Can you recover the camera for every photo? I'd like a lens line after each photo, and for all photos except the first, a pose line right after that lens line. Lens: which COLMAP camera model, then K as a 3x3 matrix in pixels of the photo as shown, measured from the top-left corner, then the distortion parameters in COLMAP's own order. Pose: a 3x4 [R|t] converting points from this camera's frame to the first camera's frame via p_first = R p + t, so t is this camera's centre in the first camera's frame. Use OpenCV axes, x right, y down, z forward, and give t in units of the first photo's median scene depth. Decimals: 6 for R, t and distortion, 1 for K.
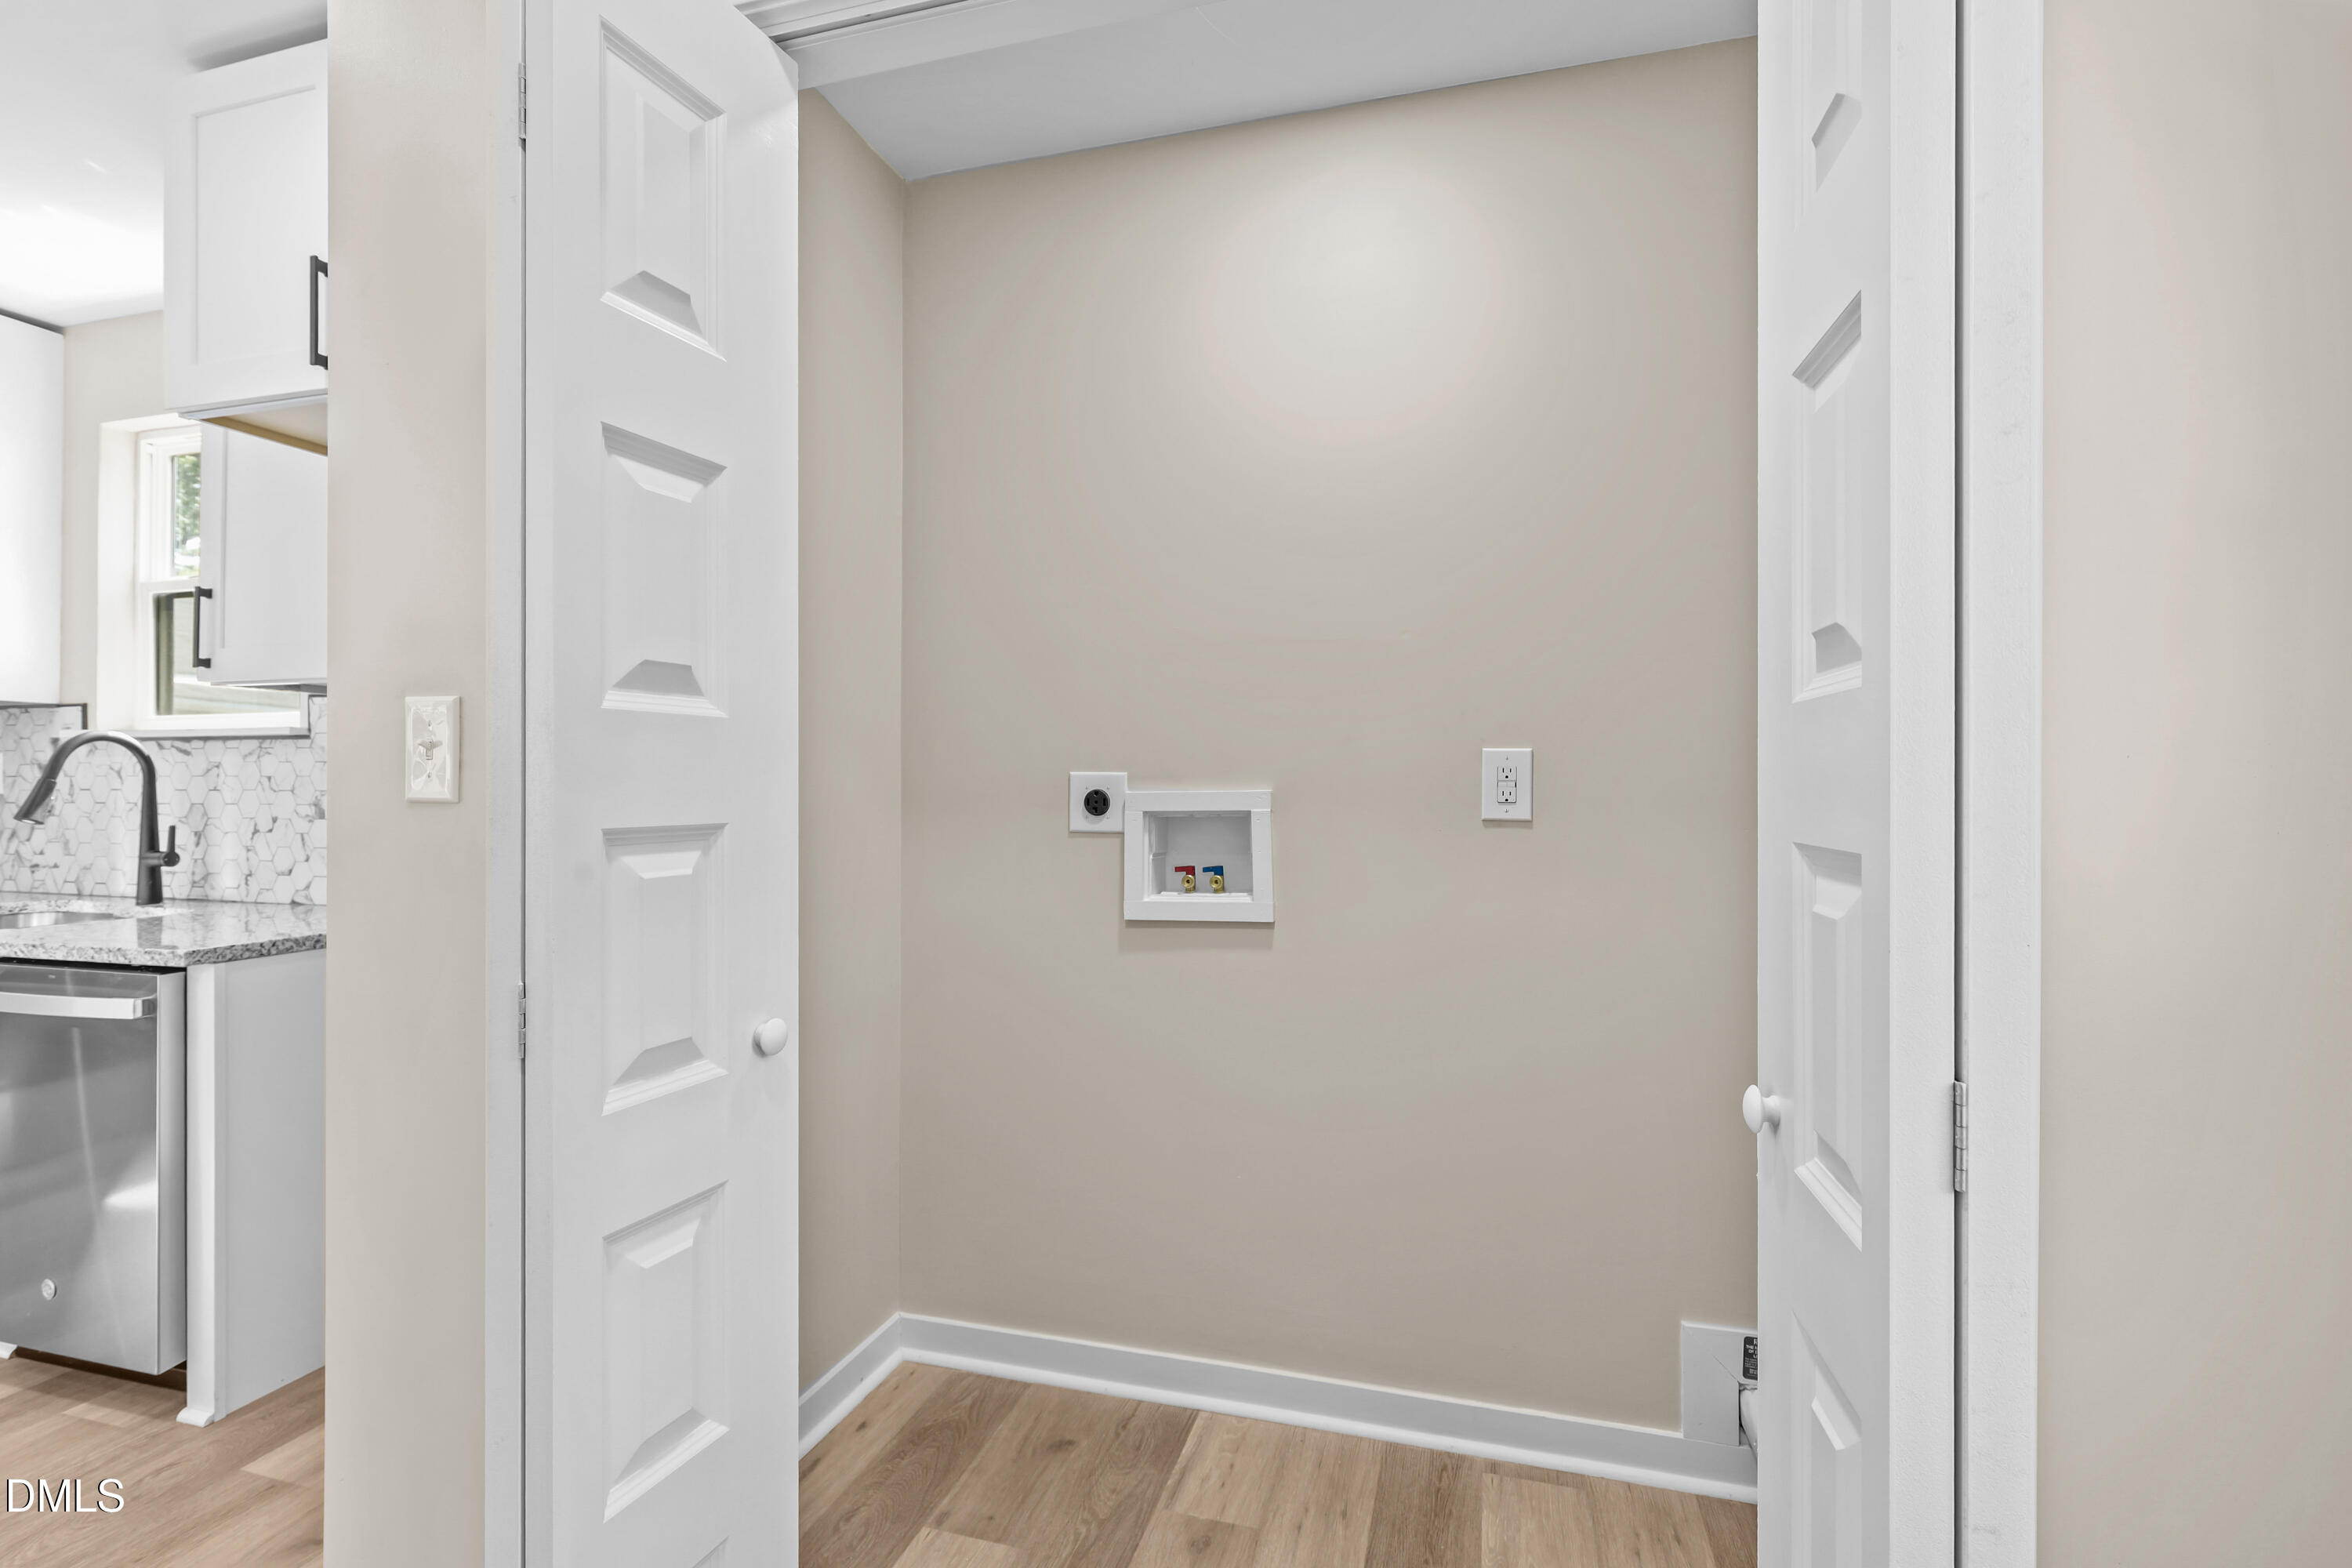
lens RADIAL K [[1061.3, 0, 1176.5], [0, 1061.3, 782.0], [0, 0, 1]] dist [0.000328, -0.000620]
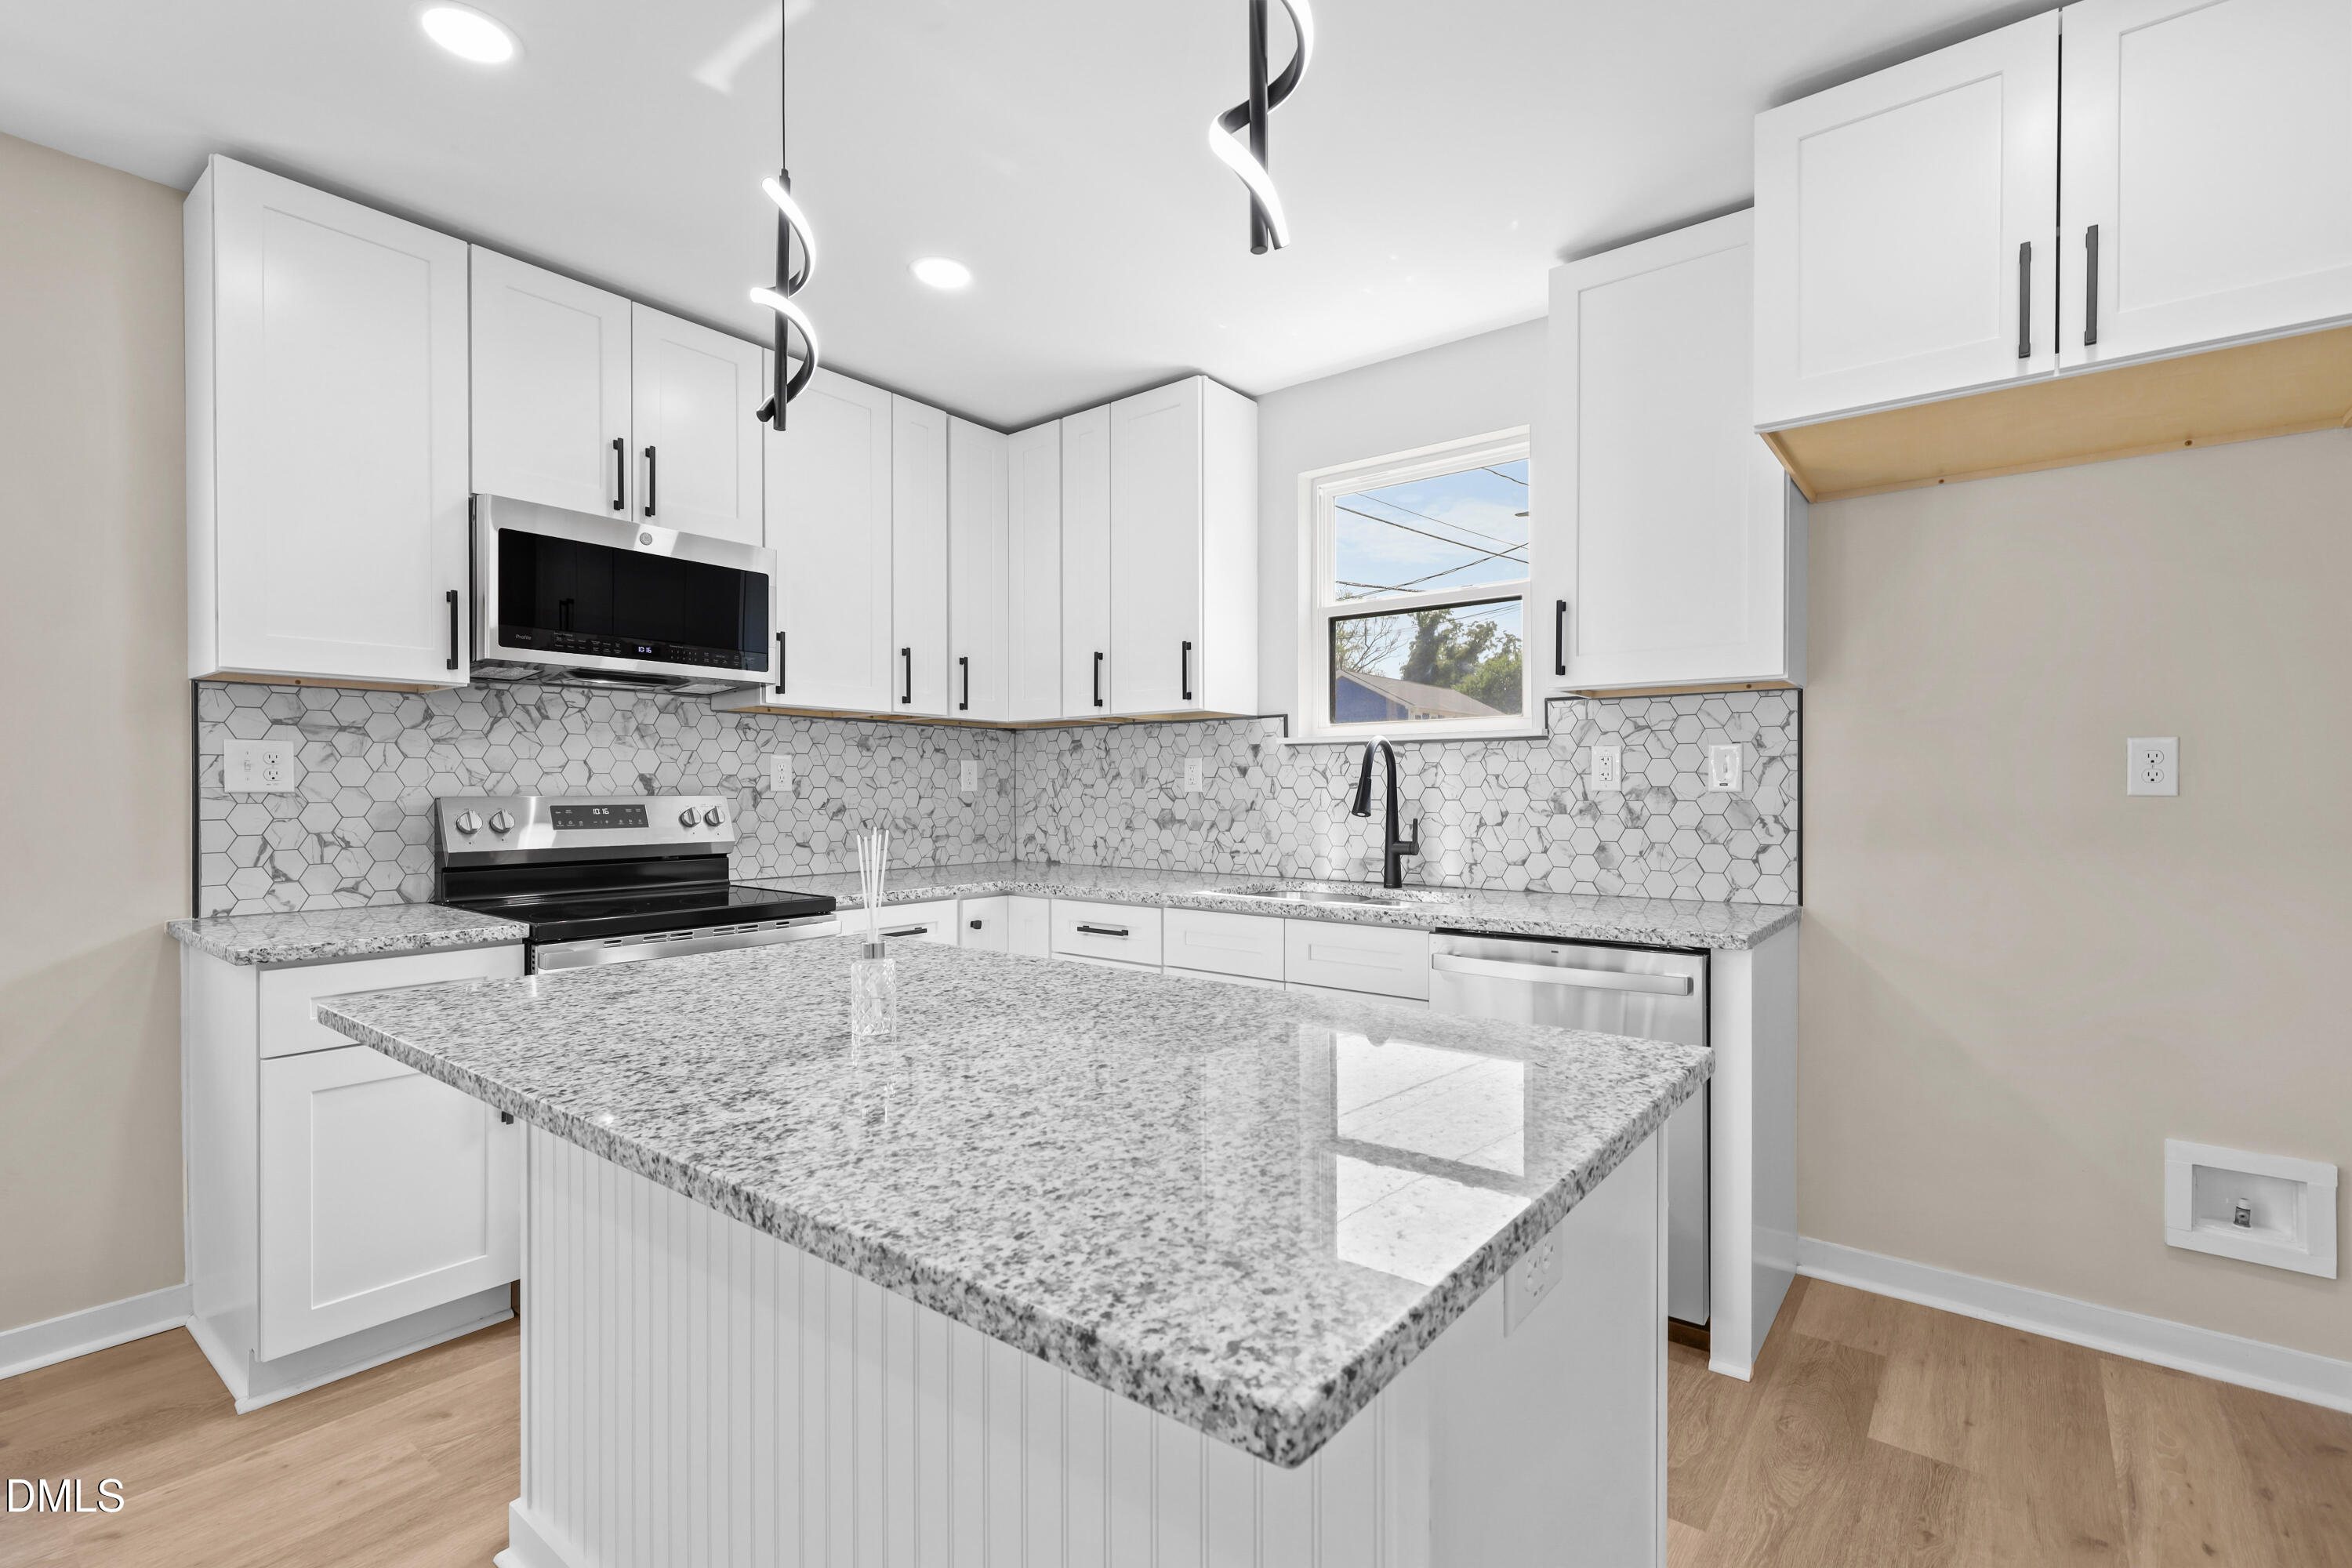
lens RADIAL K [[1061.3, 0, 1178.6], [0, 1061.3, 792.2], [0, 0, 1]] dist [0.000328, -0.000620]
pose [[0.924434, -0.003424, -0.381326, -0.736933], [0.006981, 0.999944, 0.007946, 0.001763], [0.381278, -0.010007, 0.924406, -0.140937]]
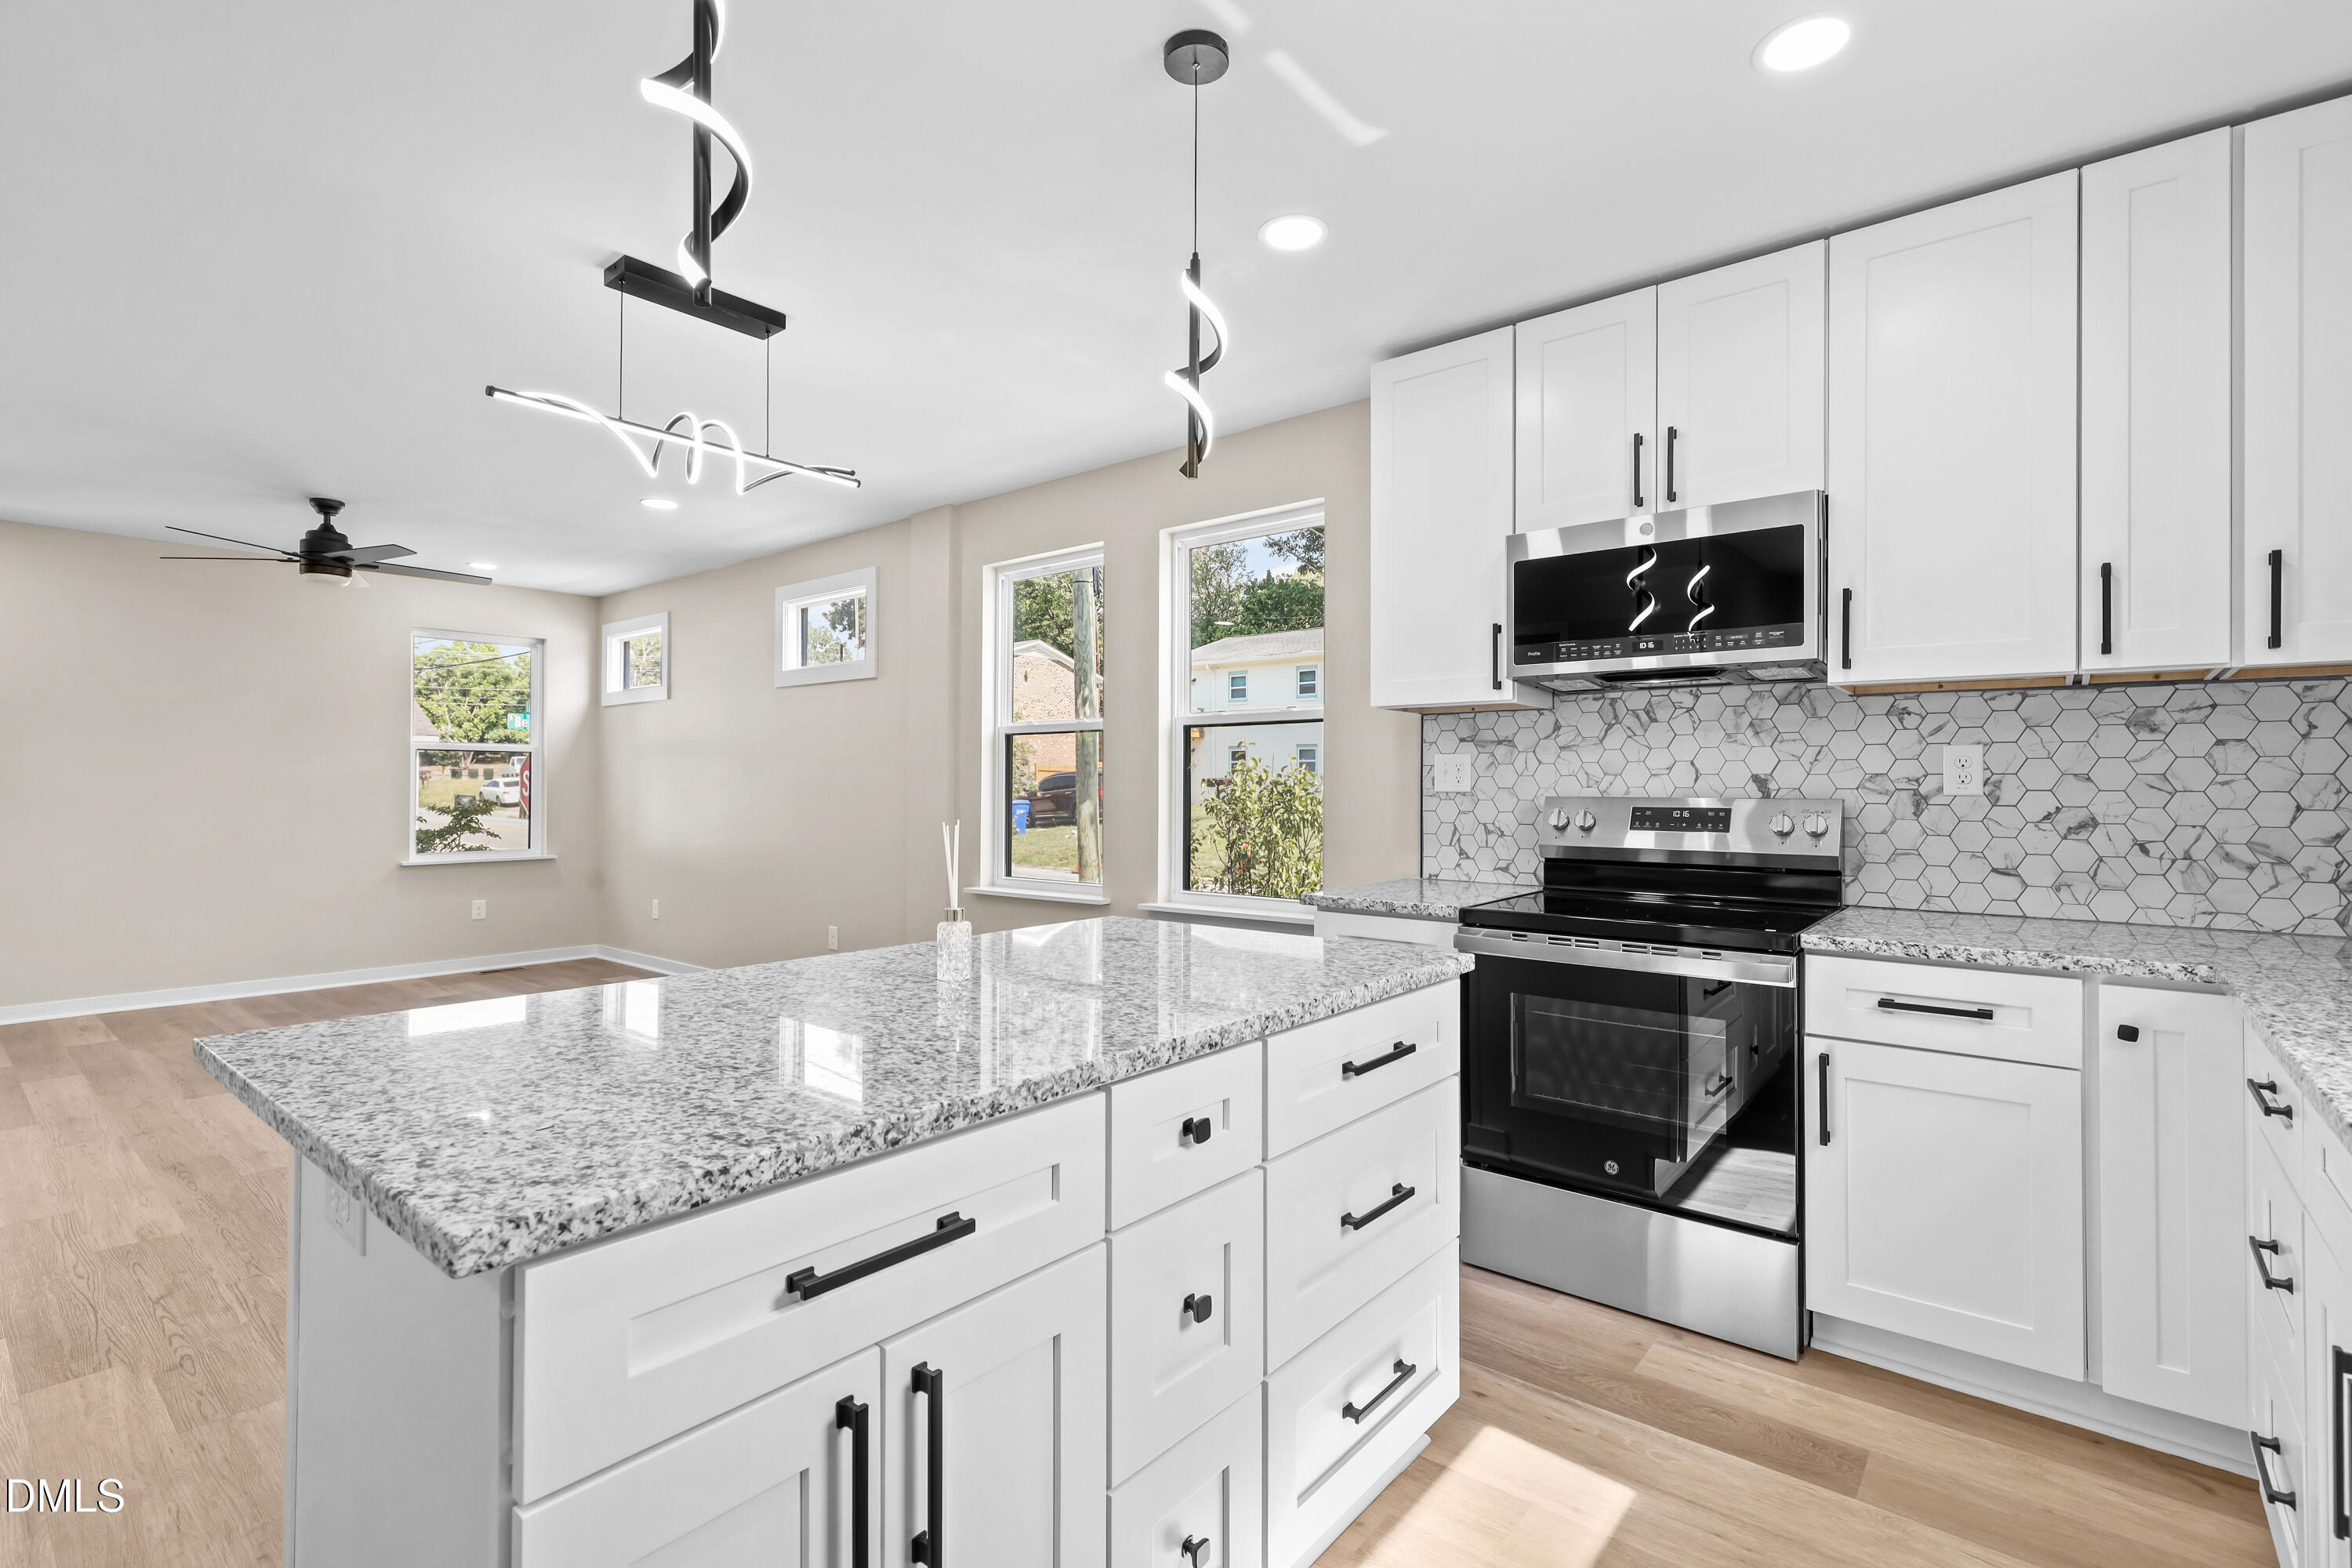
lens RADIAL K [[1061.3, 0, 1184.6], [0, 1061.3, 771.2], [0, 0, 1]] dist [0.000328, -0.000620]
pose [[-0.398949, -0.019542, -0.916765, -0.542378], [0.000526, 0.999768, -0.021540, 0.006021], [0.916973, -0.009076, -0.398846, 0.583362]]
